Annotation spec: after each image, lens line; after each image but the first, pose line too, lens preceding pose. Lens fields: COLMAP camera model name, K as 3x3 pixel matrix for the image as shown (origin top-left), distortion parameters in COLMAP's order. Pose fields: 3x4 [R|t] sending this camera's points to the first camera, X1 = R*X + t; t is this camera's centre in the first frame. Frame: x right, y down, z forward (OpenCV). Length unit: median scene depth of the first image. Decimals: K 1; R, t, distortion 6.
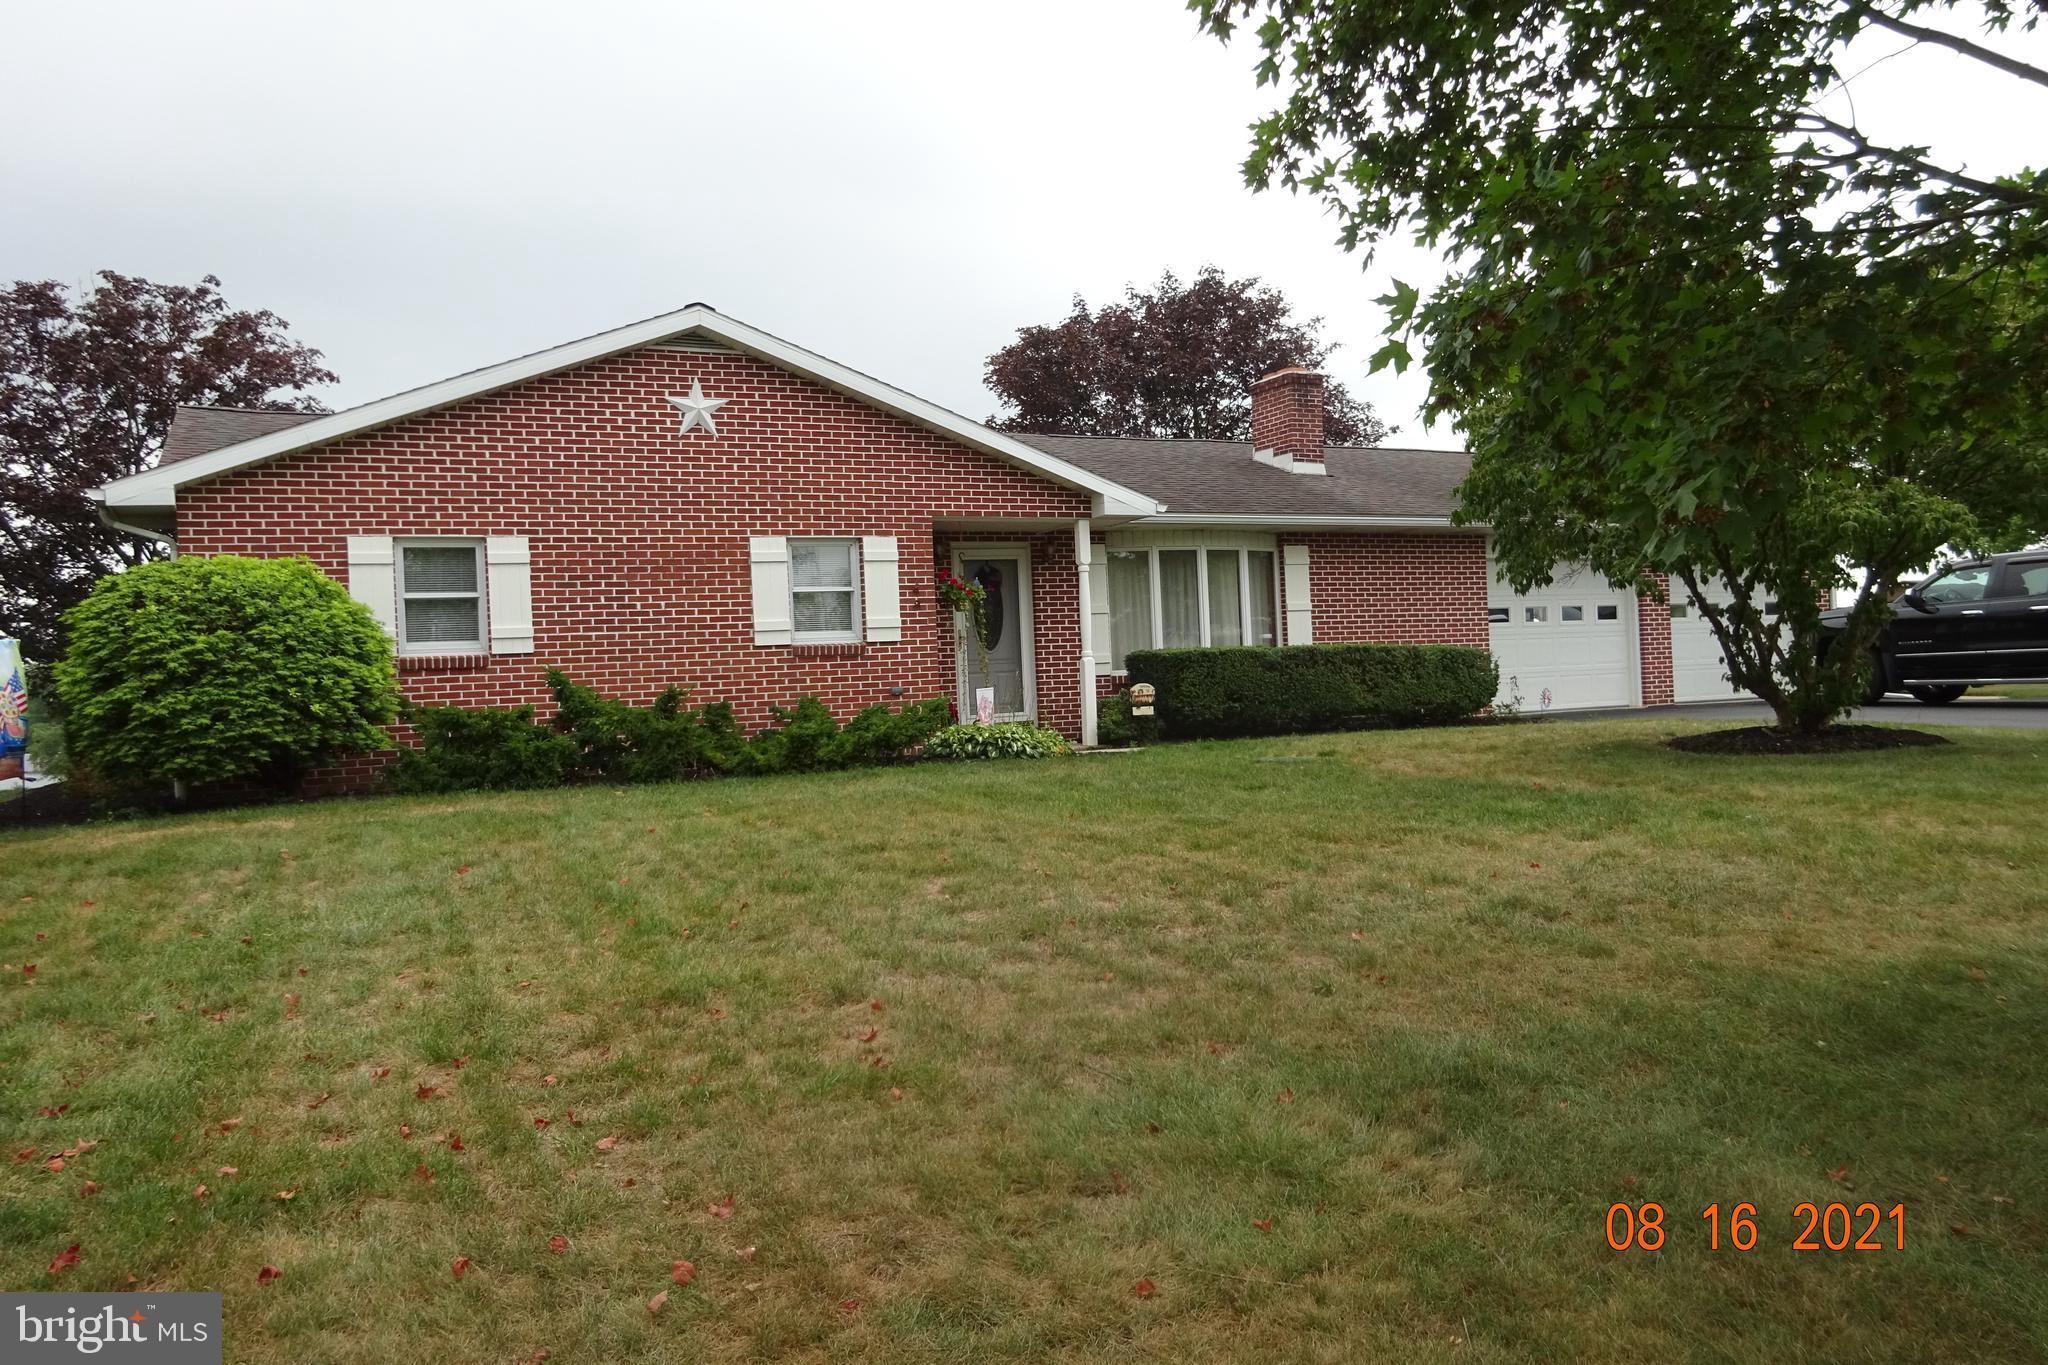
lens RADIAL K [[1497.7, 0, 1017.8], [0, 1497.7, 676.7], [0, 0, 1]] dist [0.010045, -0.011775]
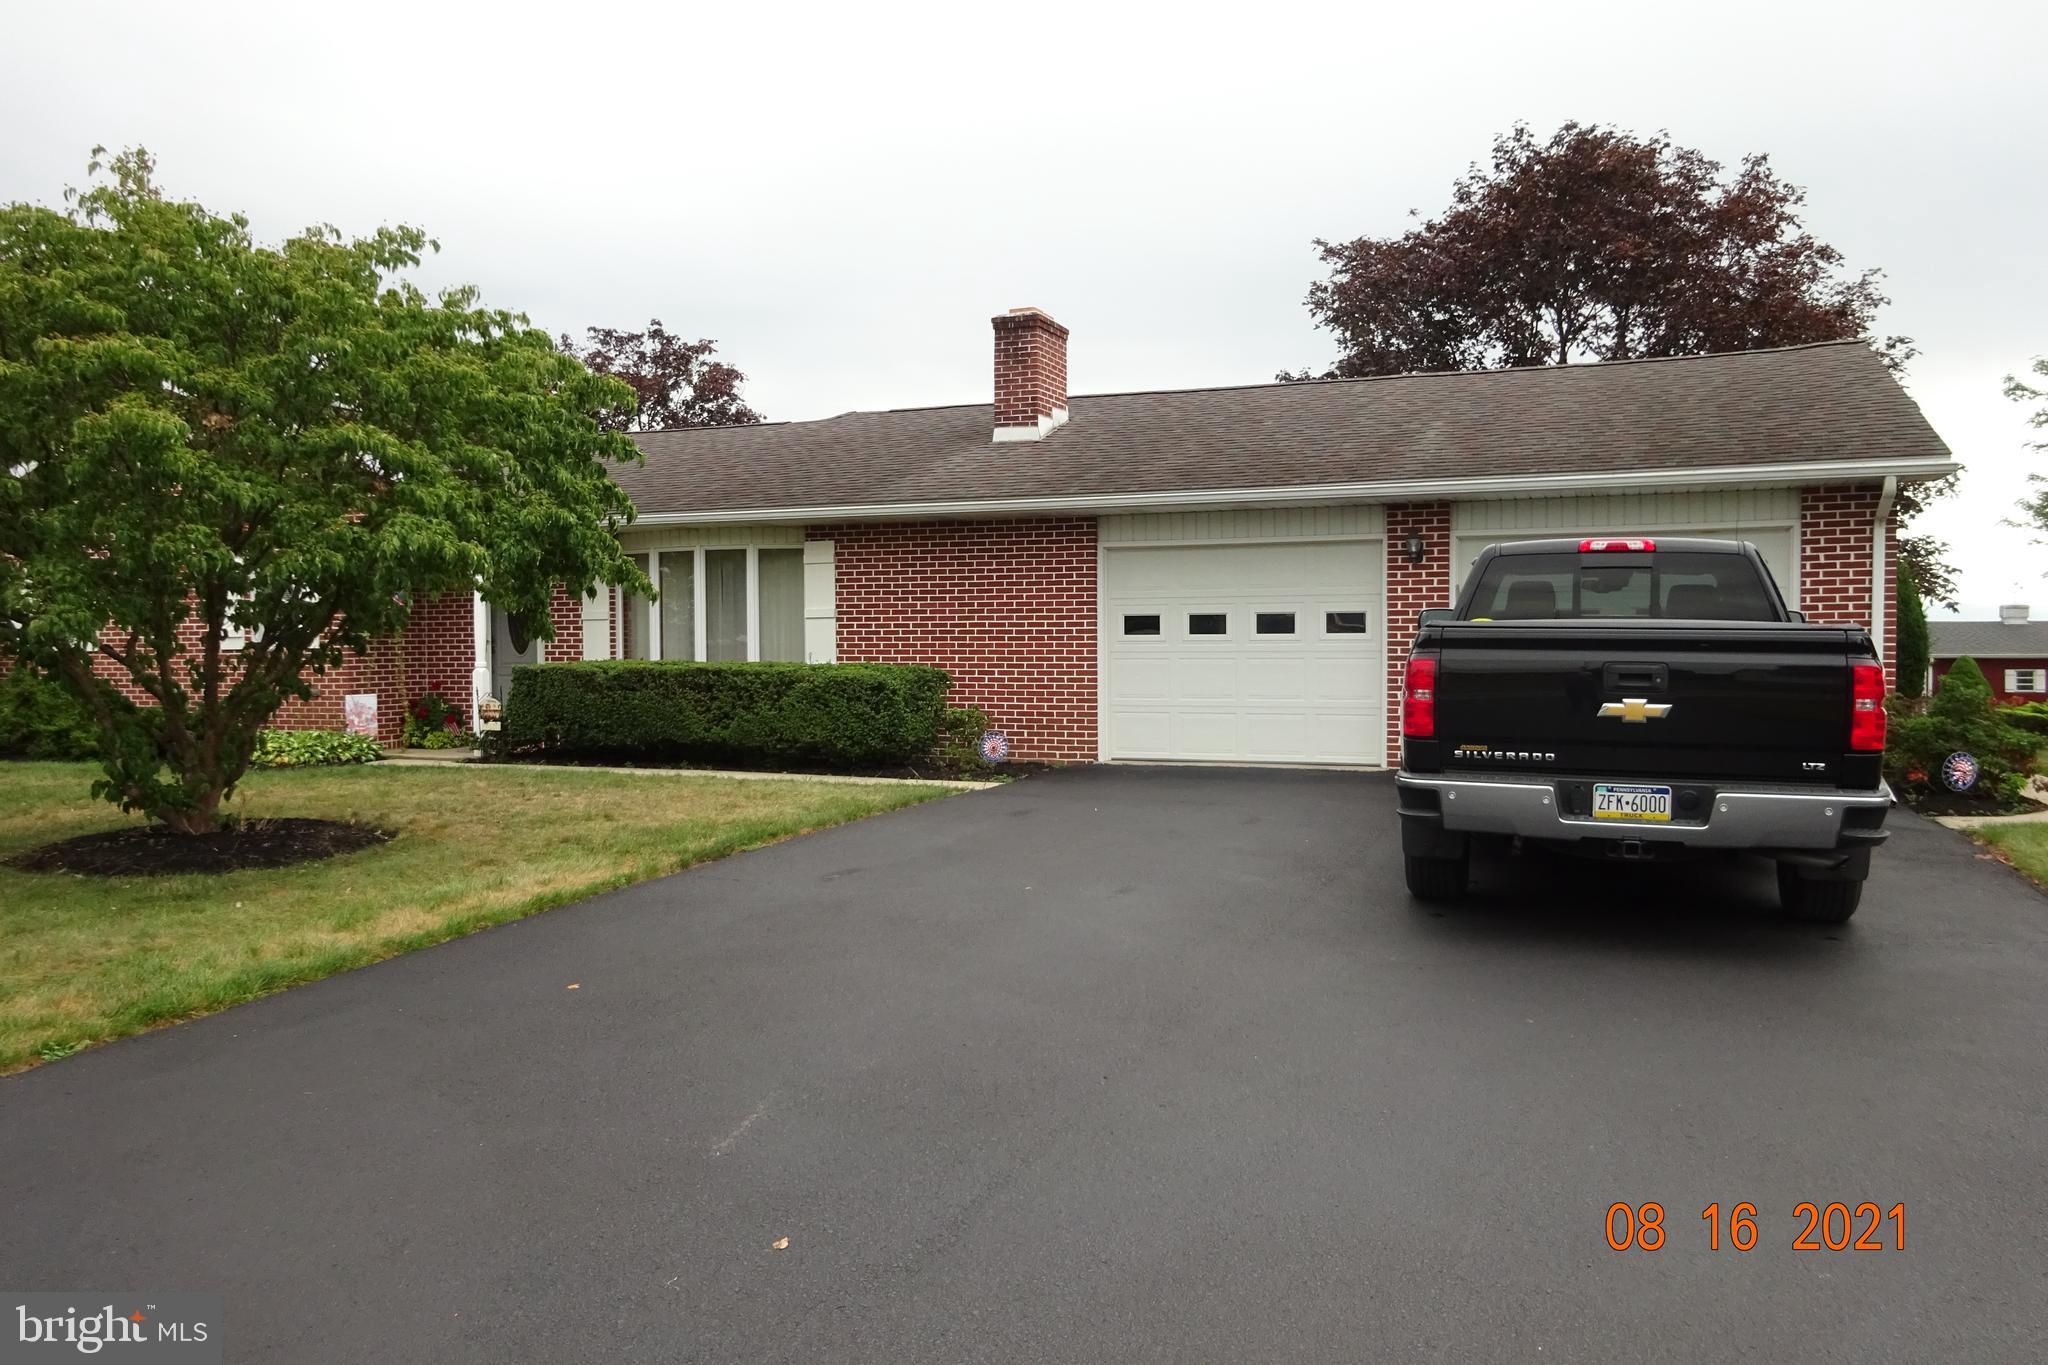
lens RADIAL K [[1497.7, 0, 1021.3], [0, 1497.7, 688.5], [0, 0, 1]] dist [0.010045, -0.011775]
pose [[0.695006, 0.050592, -0.717222, 0.811003], [-0.021856, 0.998547, 0.049257, -0.045747], [0.718672, -0.018558, 0.695101, 0.463210]]
